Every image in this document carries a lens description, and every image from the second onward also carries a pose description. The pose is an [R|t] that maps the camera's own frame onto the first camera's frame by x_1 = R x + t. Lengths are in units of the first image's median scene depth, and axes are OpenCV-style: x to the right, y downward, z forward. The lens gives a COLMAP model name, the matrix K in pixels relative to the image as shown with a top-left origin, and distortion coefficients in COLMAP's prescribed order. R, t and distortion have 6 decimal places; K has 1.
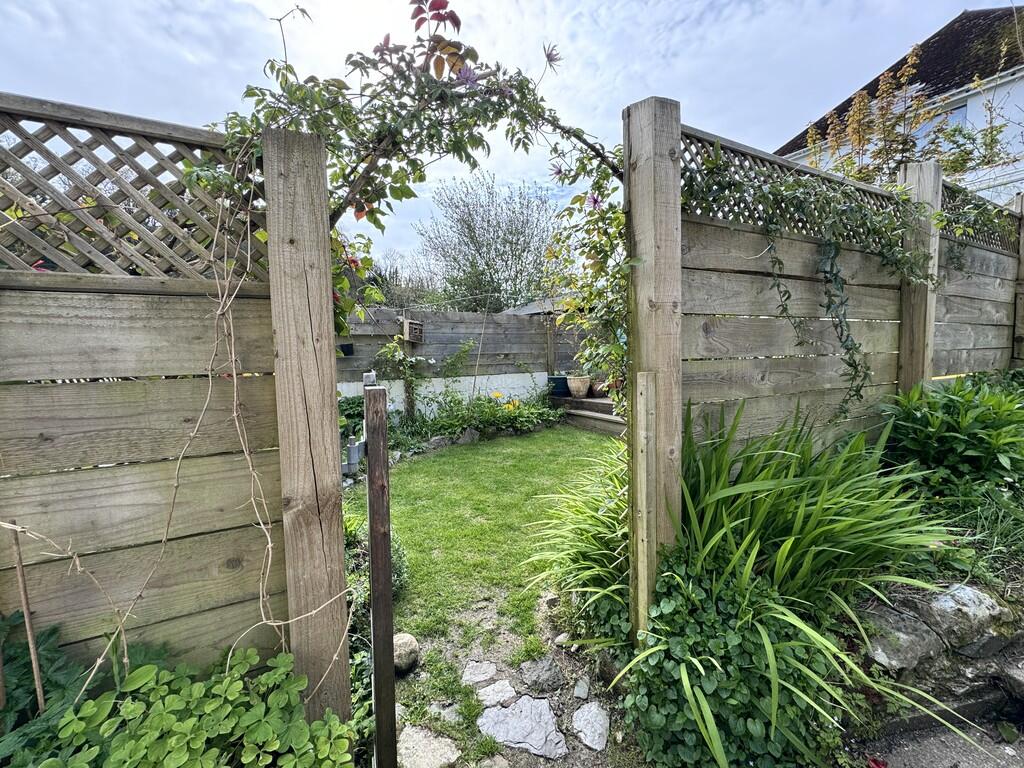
lens RADIAL K [[404.1, 0, 512.4], [0, 404.1, 382.3], [0, 0, 1]] dist [-0.000391, 0.000042]
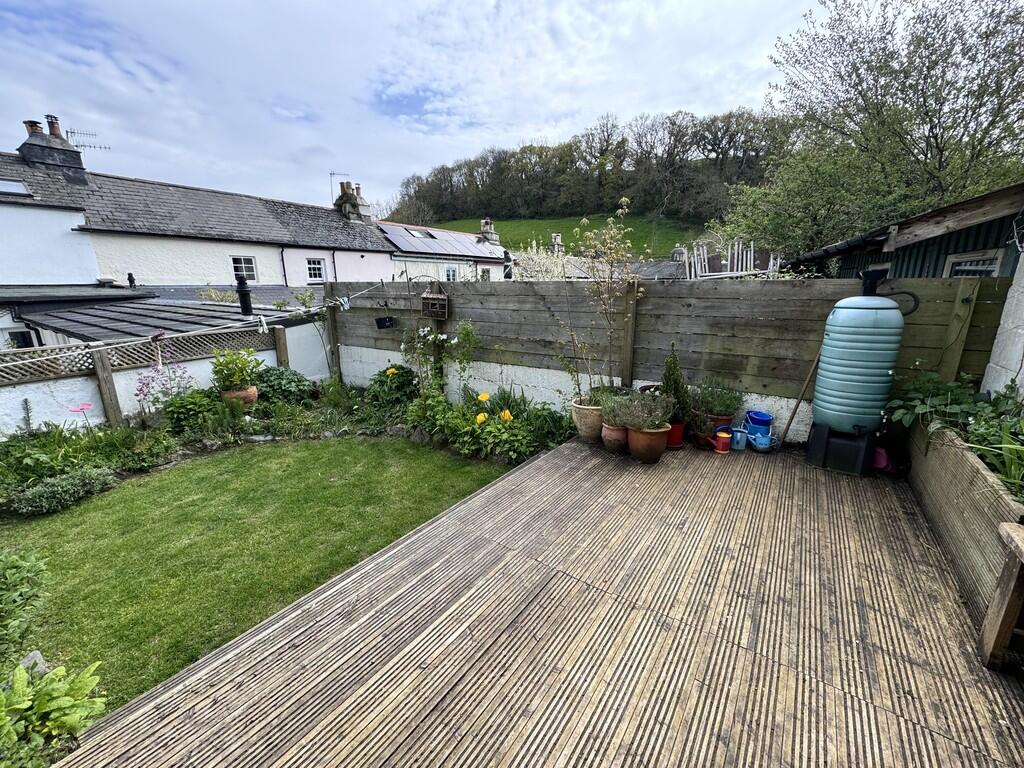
lens RADIAL K [[404.1, 0, 512.4], [0, 404.1, 382.3], [0, 0, 1]] dist [-0.000391, 0.000042]
pose [[0.452485, 0.213813, -0.865760, 0.602227], [-0.083358, 0.976722, 0.197651, -0.141604], [0.887867, -0.017266, 0.459775, 0.679296]]
